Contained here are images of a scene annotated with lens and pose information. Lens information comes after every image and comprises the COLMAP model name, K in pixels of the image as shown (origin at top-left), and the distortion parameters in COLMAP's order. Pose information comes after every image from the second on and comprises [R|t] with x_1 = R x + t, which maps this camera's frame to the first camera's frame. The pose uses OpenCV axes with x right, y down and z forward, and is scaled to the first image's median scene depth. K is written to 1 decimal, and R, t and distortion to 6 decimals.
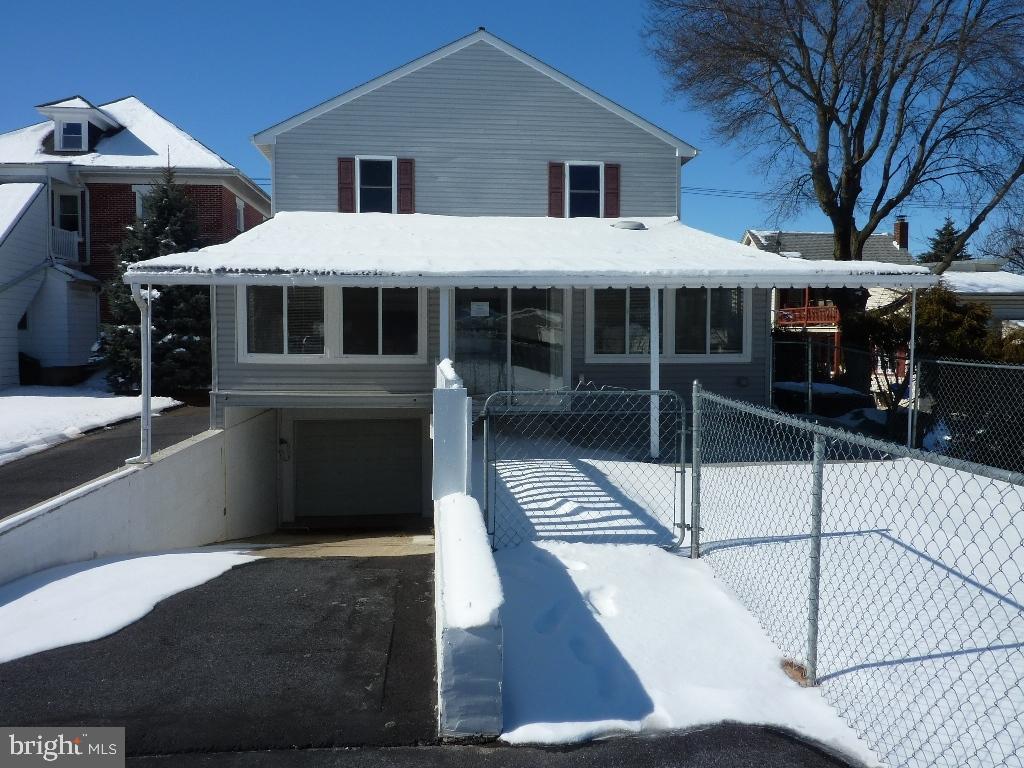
lens RADIAL K [[760.3, 0, 512.0], [0, 760.3, 384.0], [0, 0, 1]] dist [-0.023256, -0.005374]
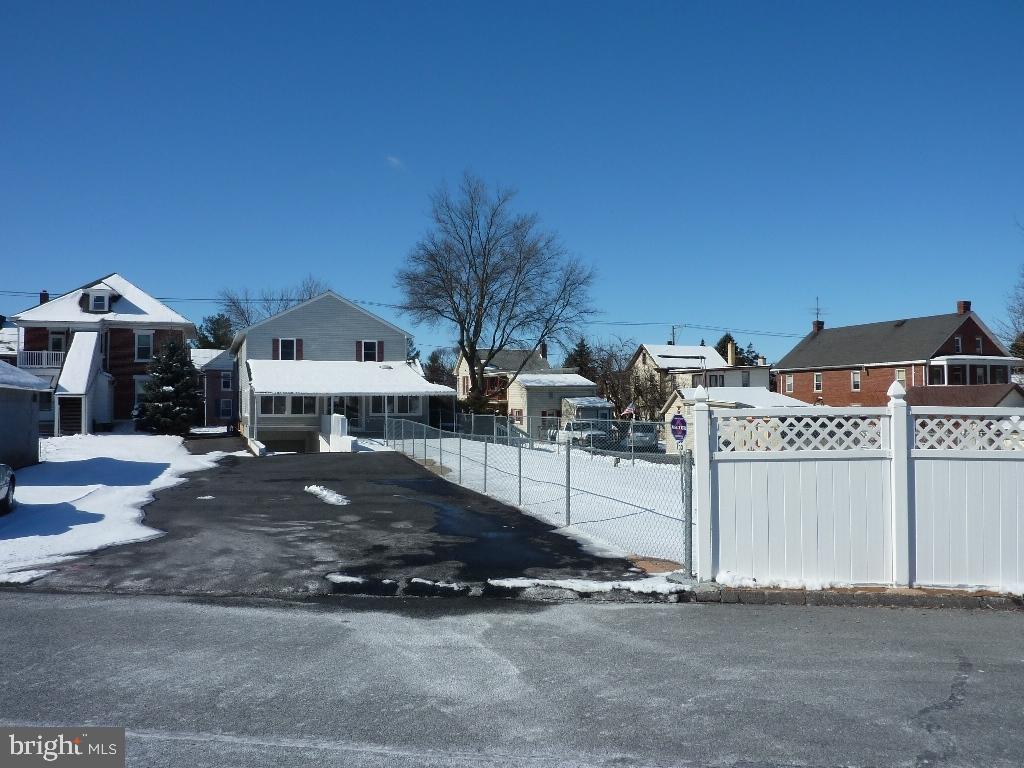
lens RADIAL K [[760.3, 0, 512.0], [0, 760.3, 384.0], [0, 0, 1]] dist [-0.023256, -0.005374]
pose [[0.963008, 0.002993, 0.269455, -0.133810], [0.021045, 0.996049, -0.086279, 0.089444], [-0.268649, 0.088759, 0.959140, -1.591965]]
